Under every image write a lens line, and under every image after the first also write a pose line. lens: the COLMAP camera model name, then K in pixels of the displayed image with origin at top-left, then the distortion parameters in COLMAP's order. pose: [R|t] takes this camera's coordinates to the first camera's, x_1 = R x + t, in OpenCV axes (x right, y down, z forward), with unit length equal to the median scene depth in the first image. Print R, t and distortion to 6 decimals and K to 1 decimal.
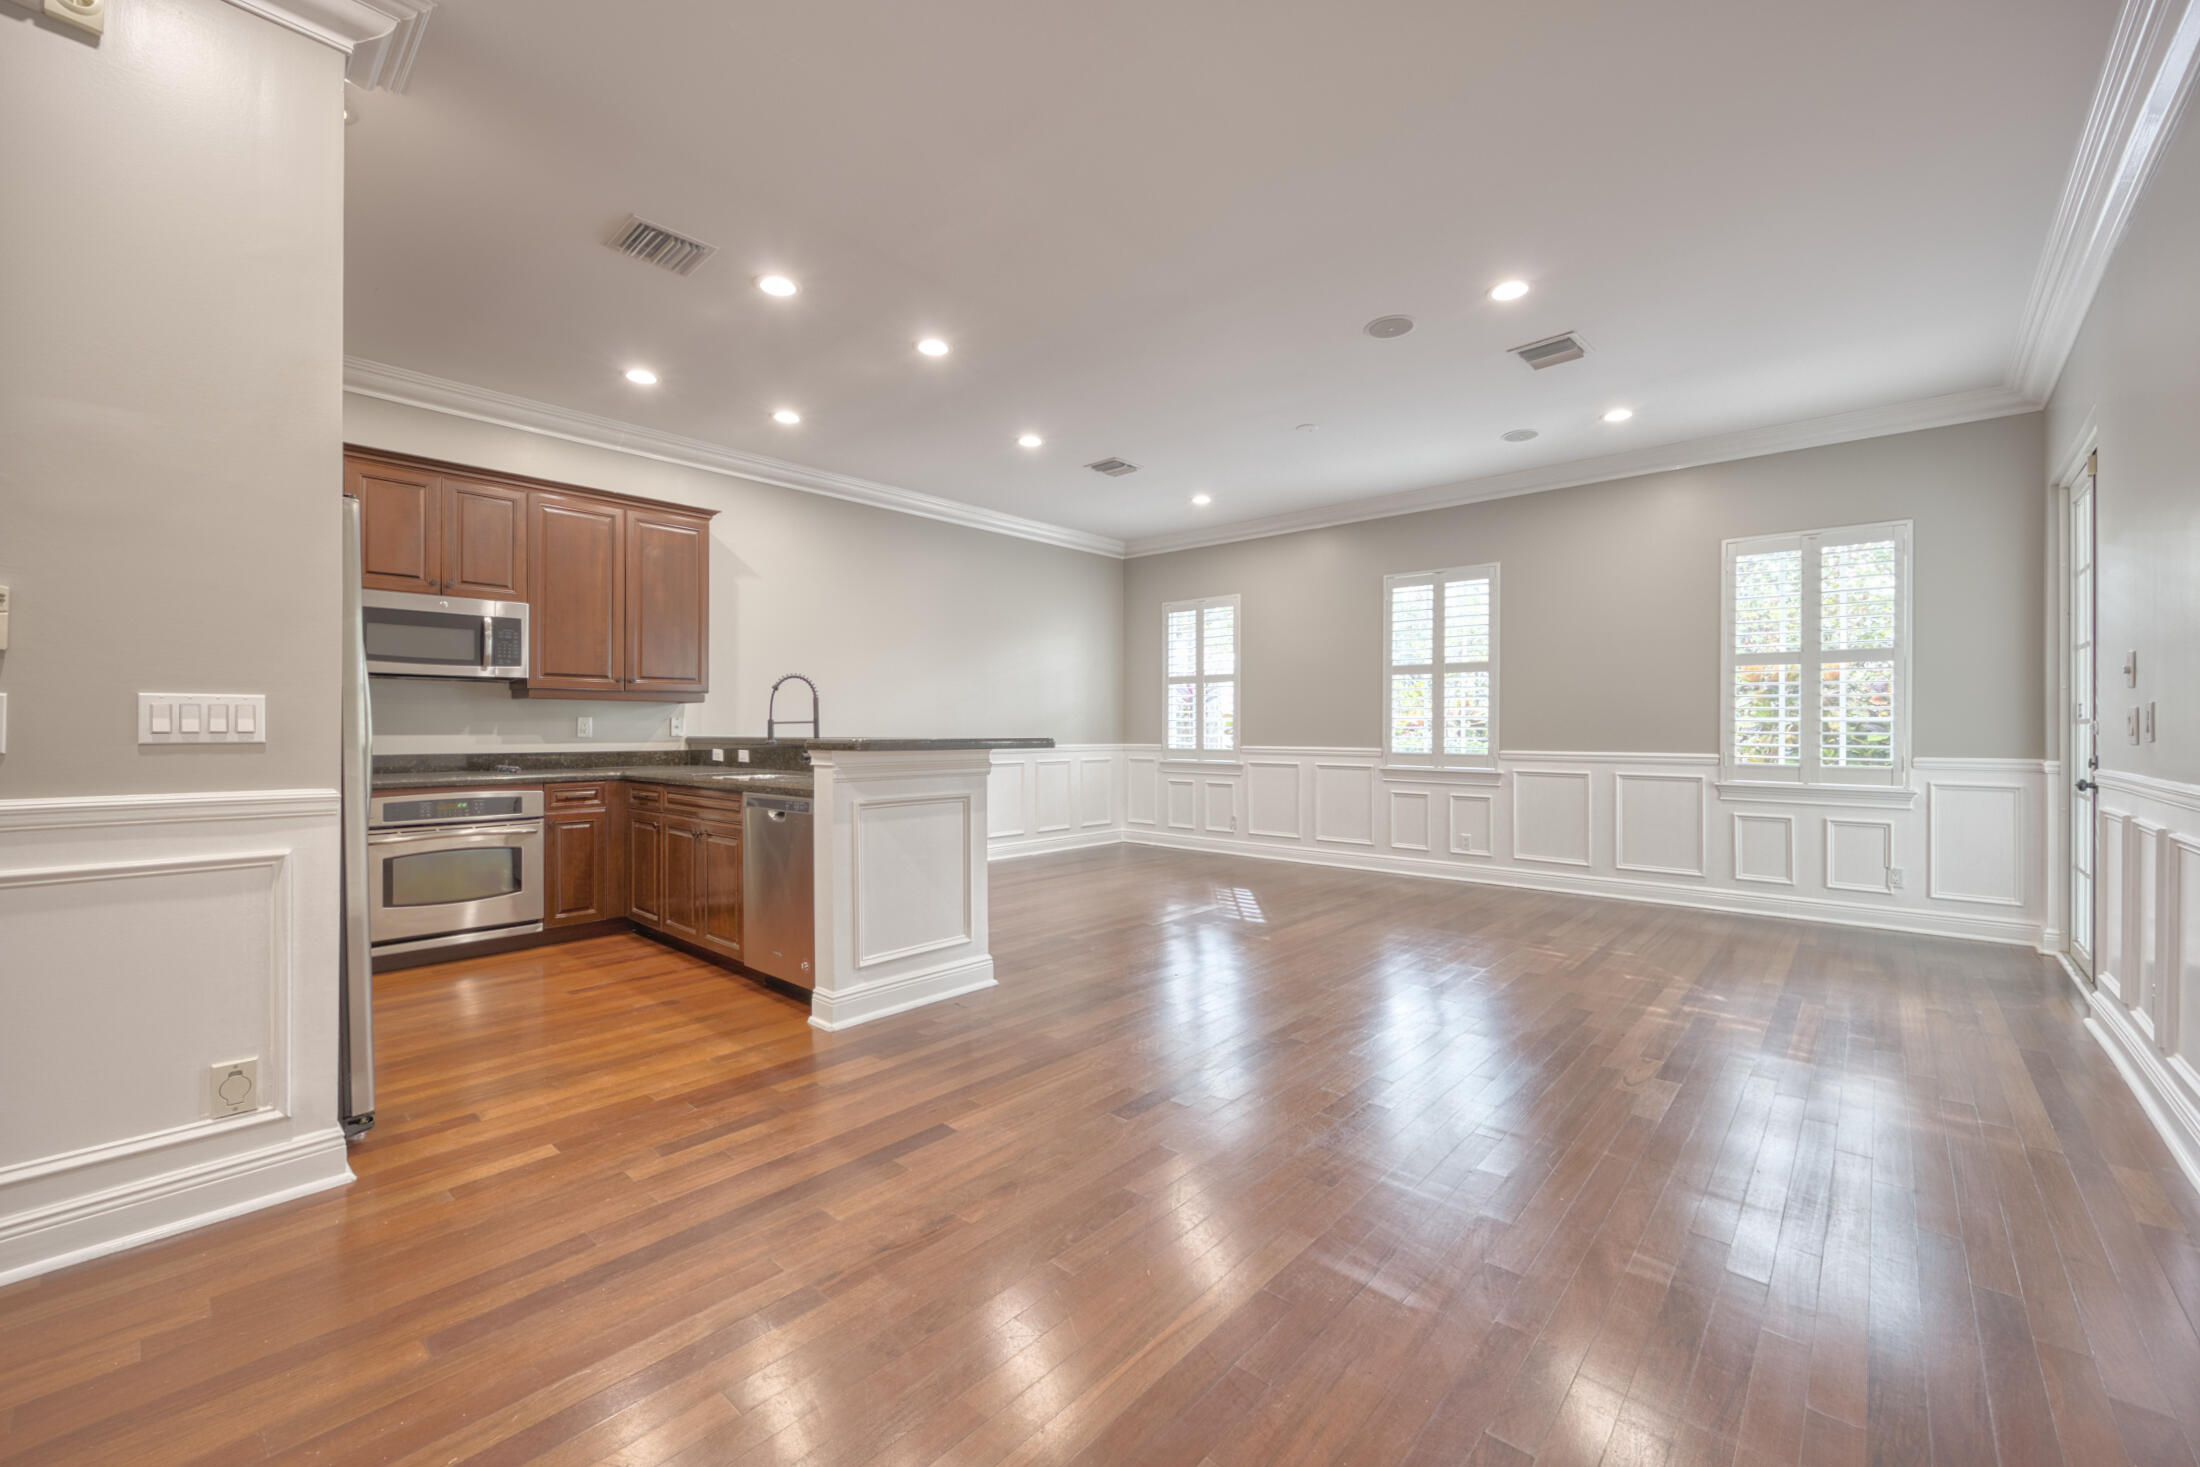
lens RADIAL K [[882.8, 0, 1090.1], [0, 882.8, 732.3], [0, 0, 1]] dist [-0.006560, 0.001617]
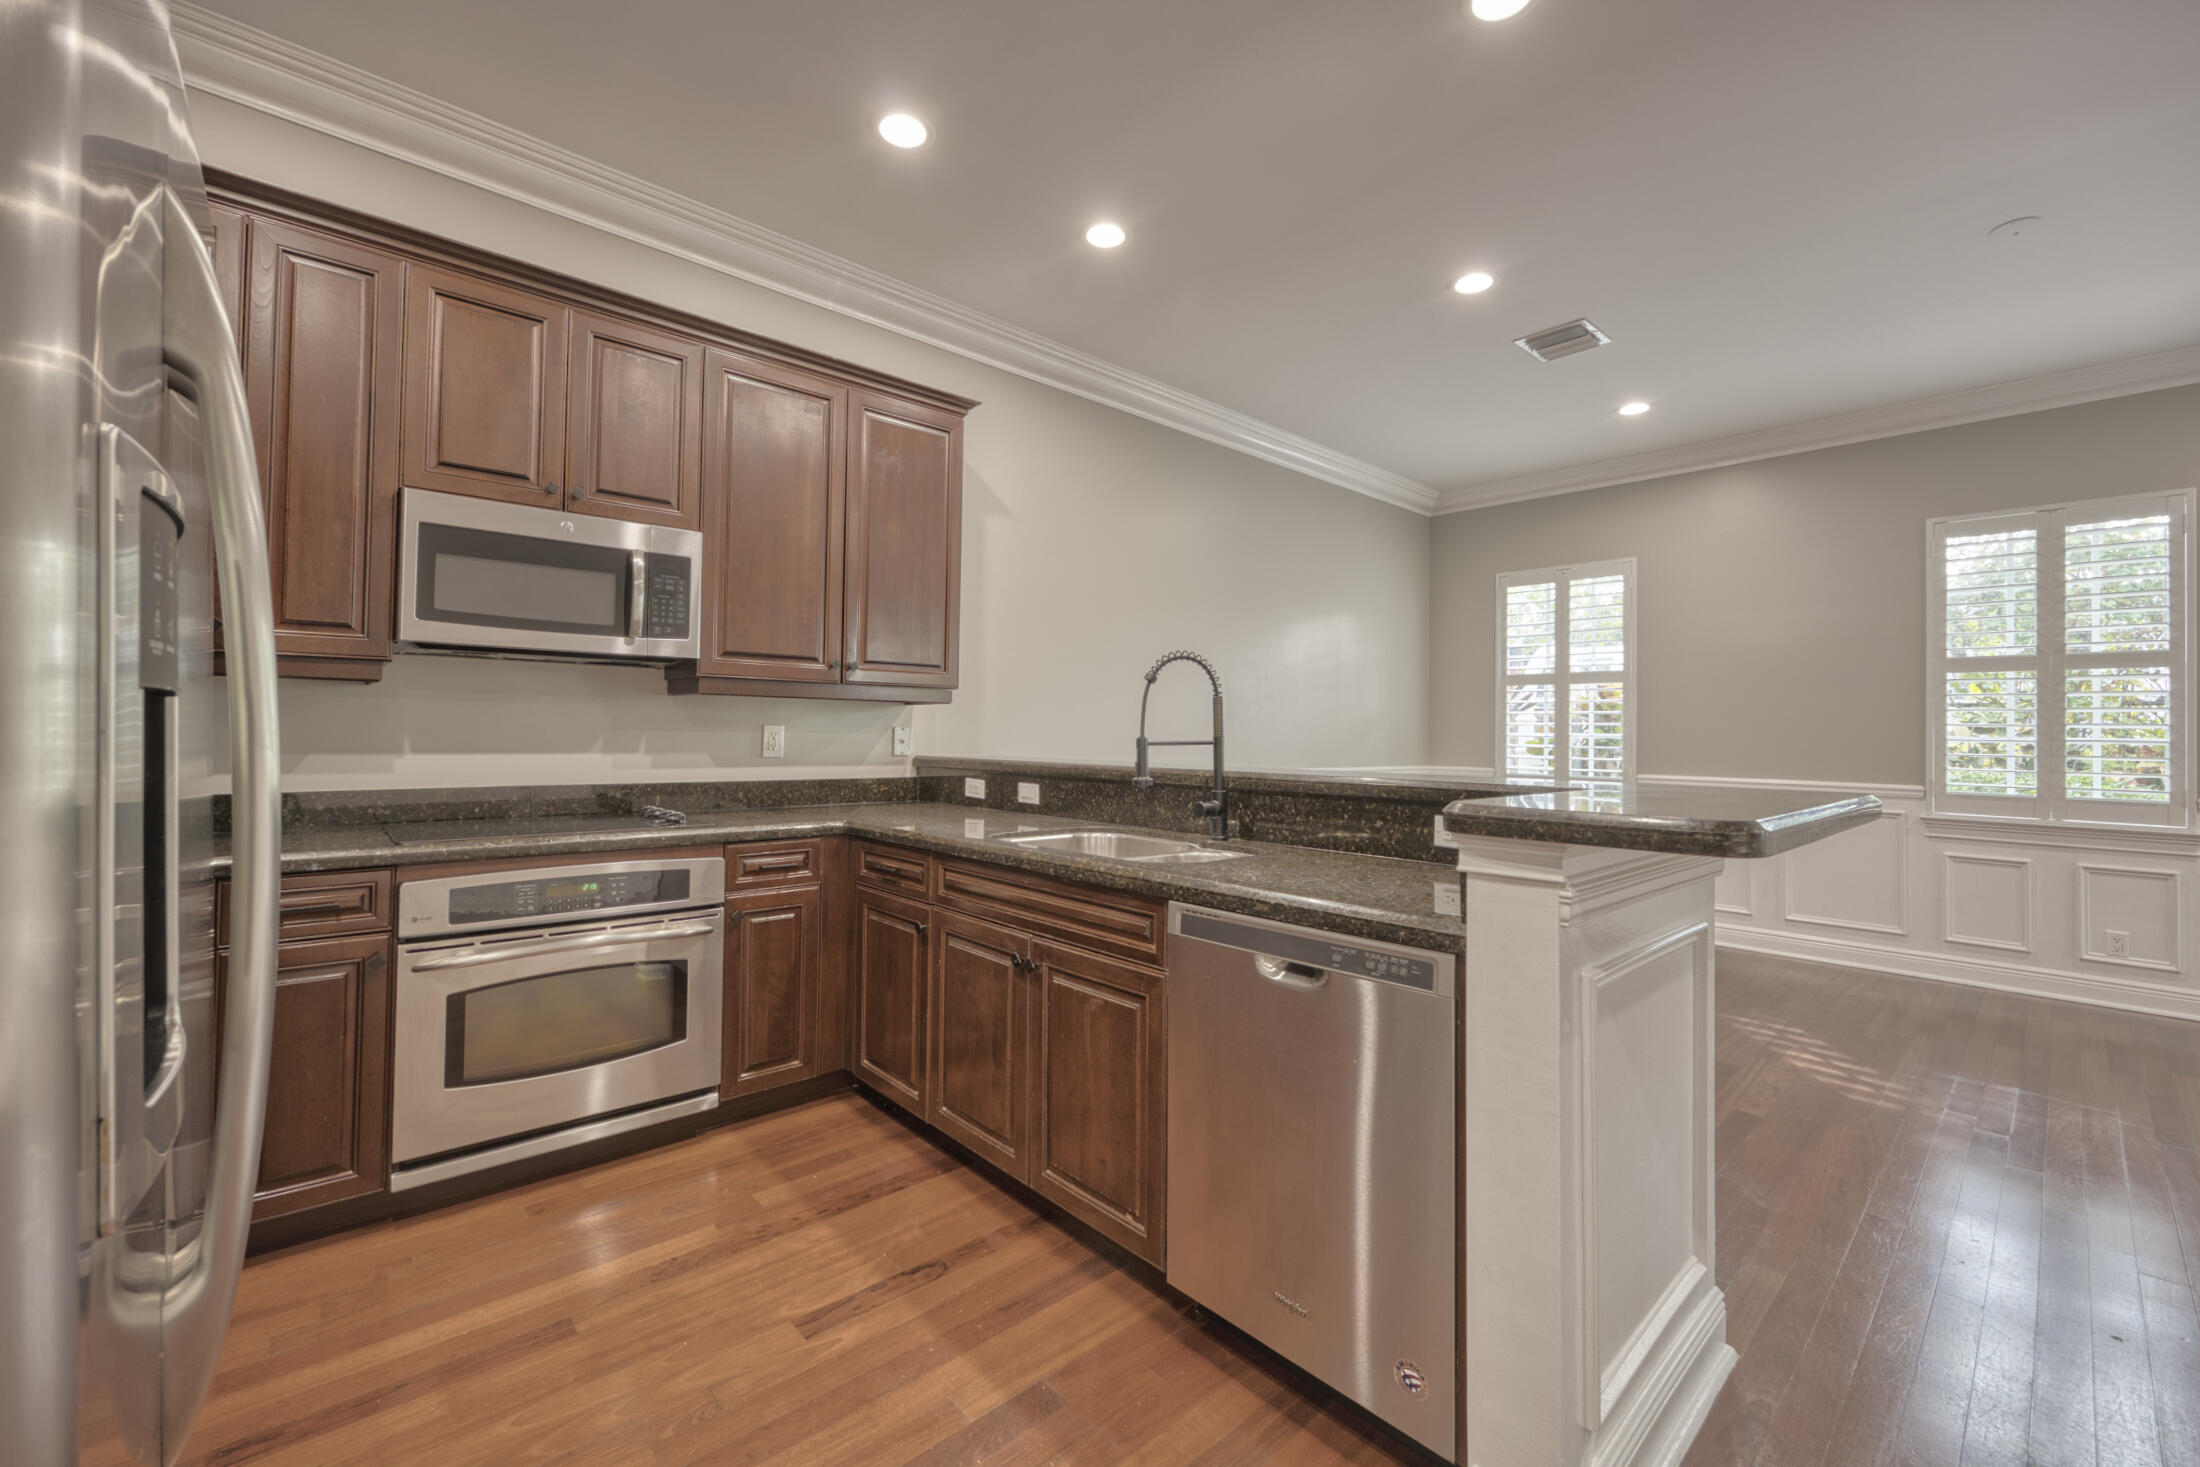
lens RADIAL K [[882.8, 0, 1082.5], [0, 882.8, 721.9], [0, 0, 1]] dist [-0.006560, 0.001617]
pose [[0.994536, 0.012802, -0.103610, -0.309882], [-0.014529, 0.999768, -0.015927, -0.013478], [0.103382, 0.017345, 0.994490, 0.425858]]
